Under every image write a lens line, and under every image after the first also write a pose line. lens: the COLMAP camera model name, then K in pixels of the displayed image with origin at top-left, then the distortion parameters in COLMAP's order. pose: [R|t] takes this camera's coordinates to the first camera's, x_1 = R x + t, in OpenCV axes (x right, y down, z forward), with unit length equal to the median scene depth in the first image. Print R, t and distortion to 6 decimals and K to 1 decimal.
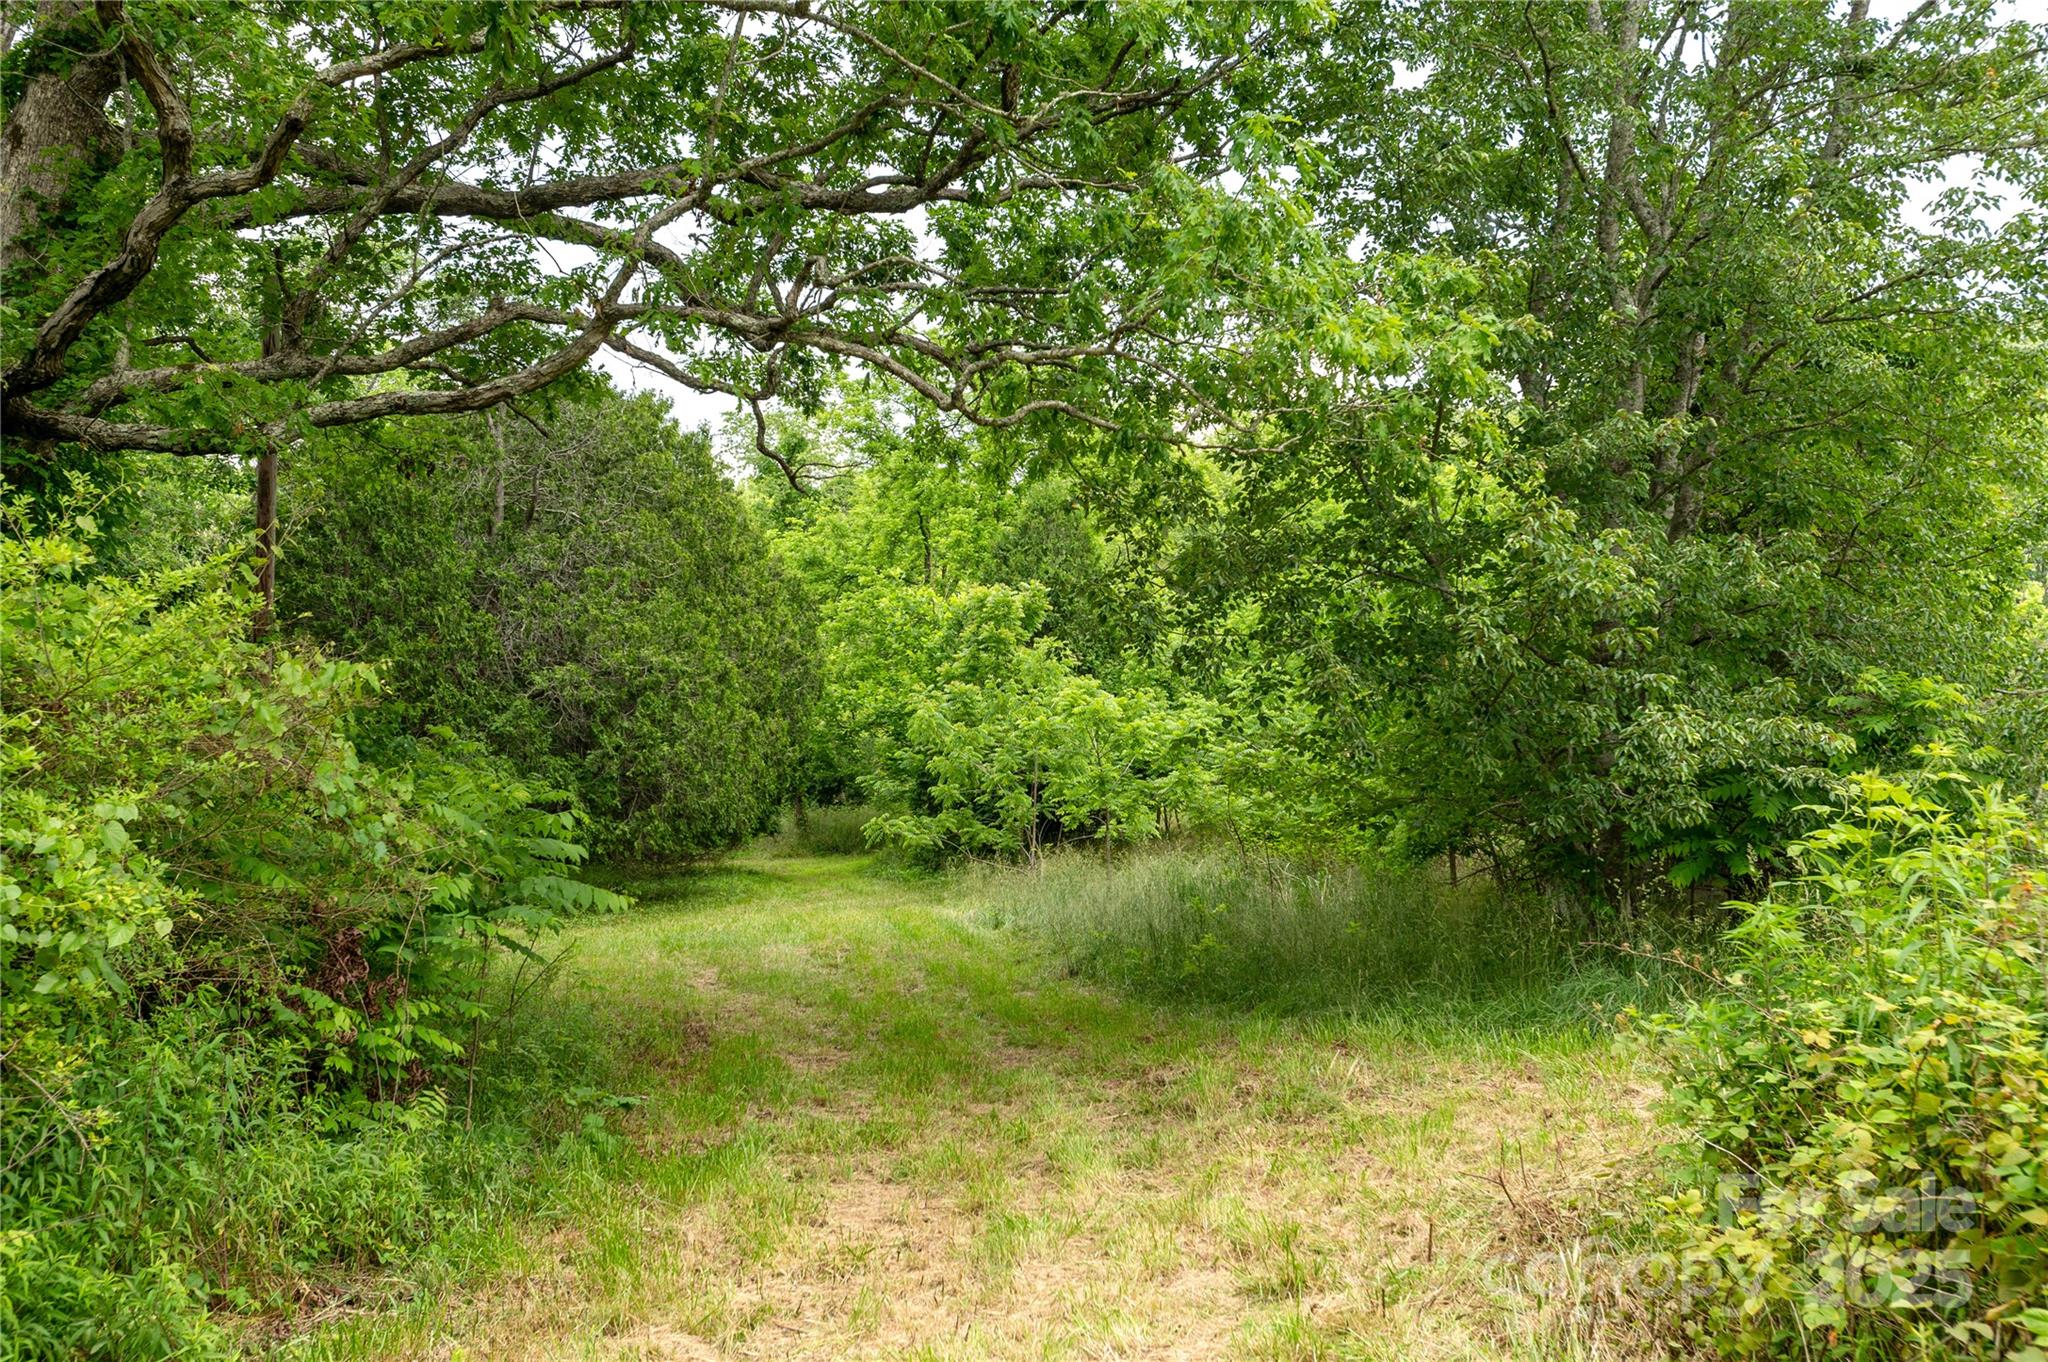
lens RADIAL K [[2076.9, 0, 1025.8], [0, 2076.9, 685.0], [0, 0, 1]] dist [0.015852, 0.000000]
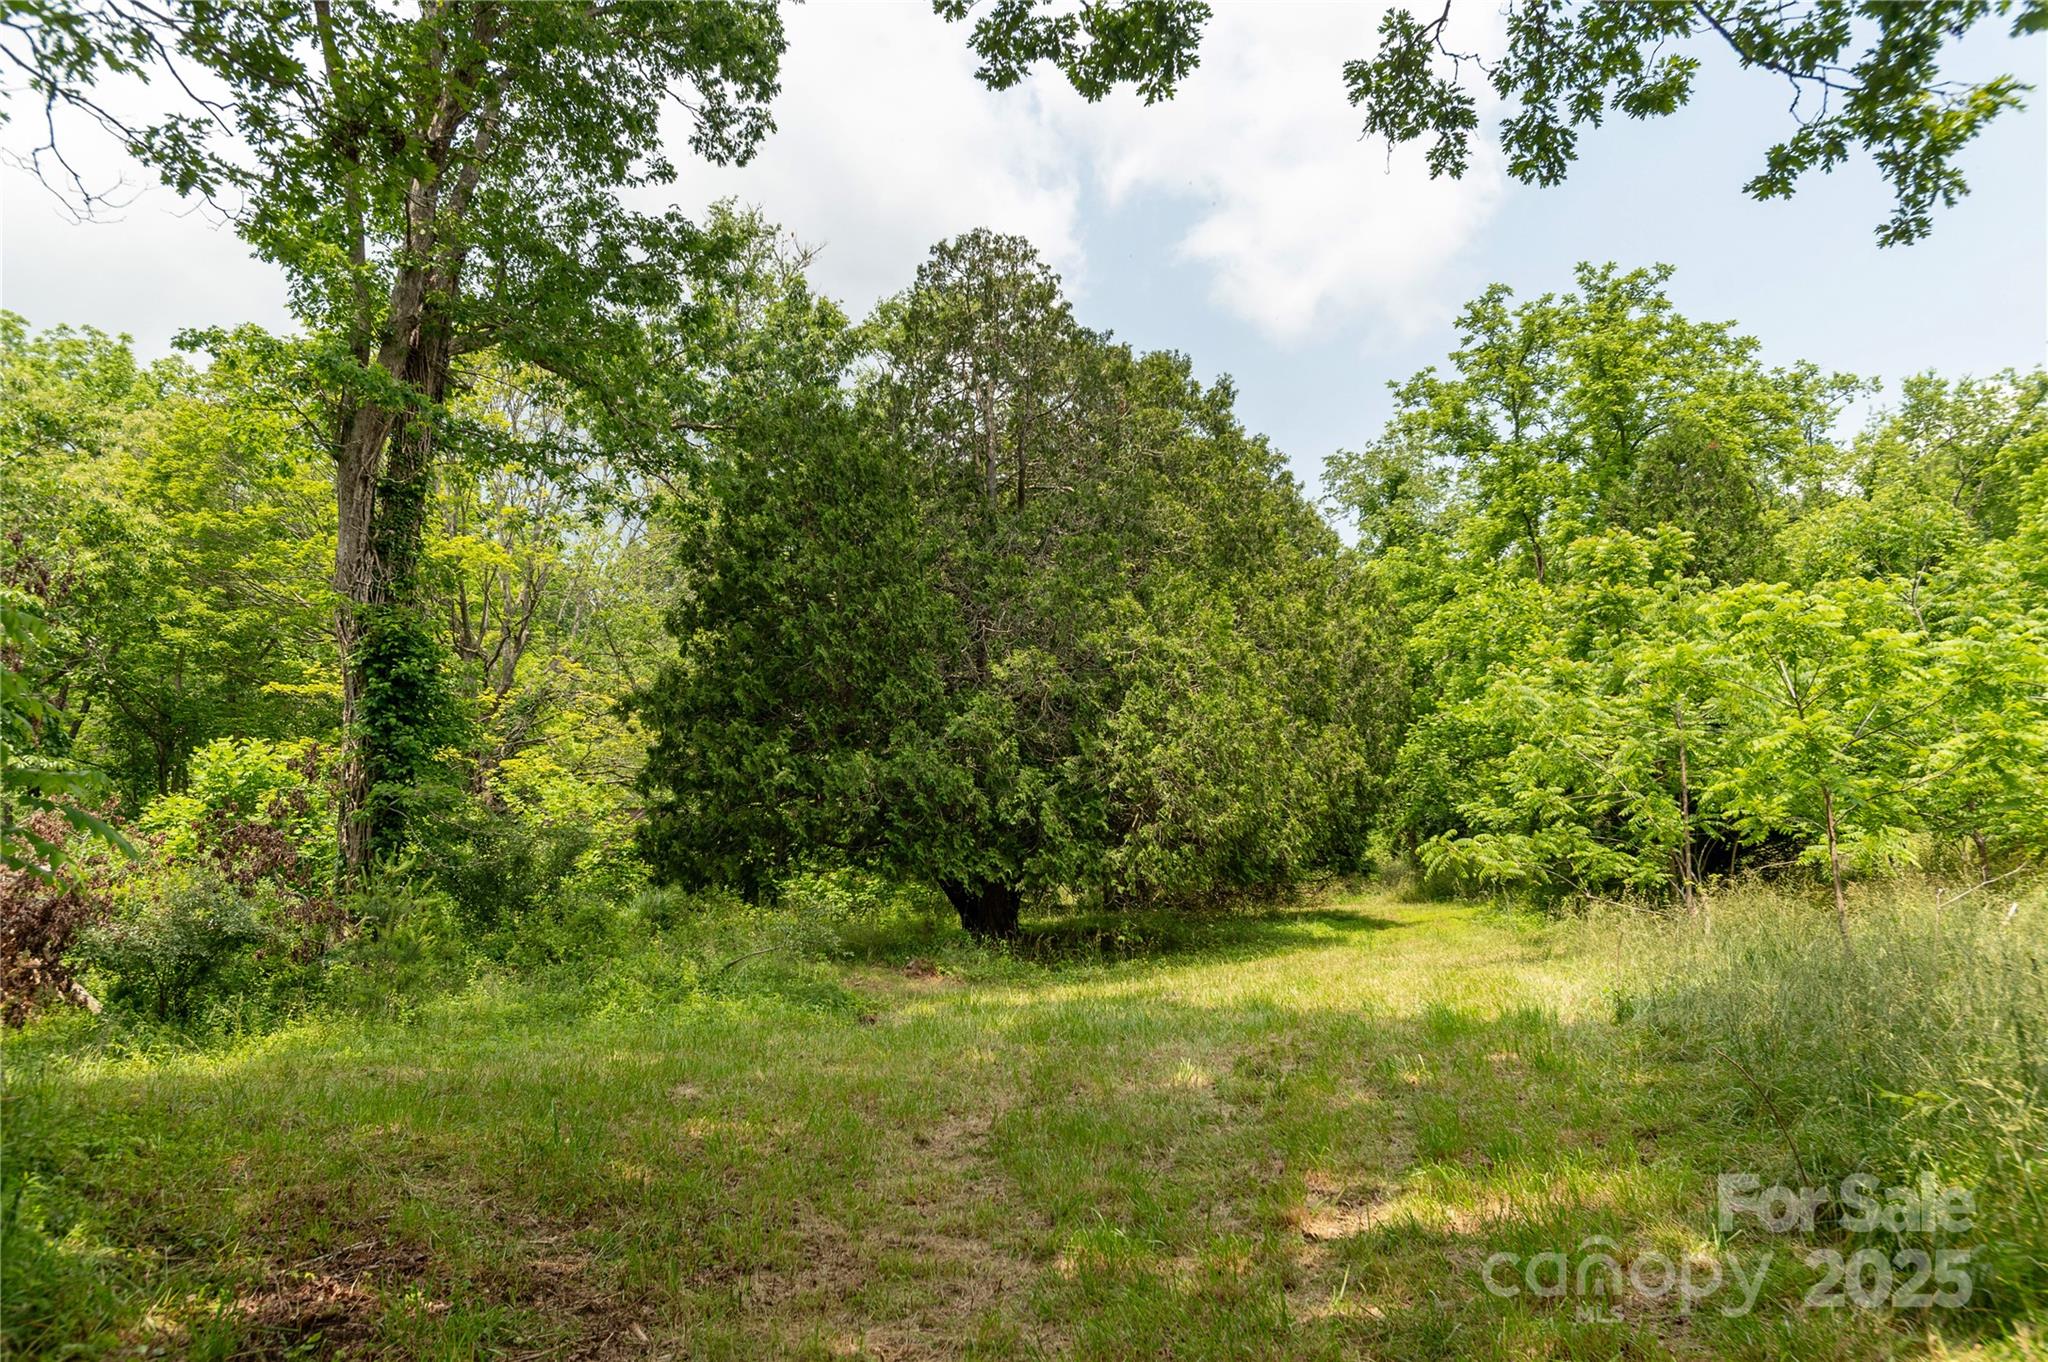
lens RADIAL K [[1363.4, 0, 1034.2], [0, 1363.4, 659.7], [0, 0, 1]] dist [-0.000193, -0.000095]
pose [[0.902352, -0.068836, -0.425467, 0.005104], [0.025620, 0.993985, -0.106480, 0.048404], [0.430238, 0.085182, 0.898688, 0.503085]]
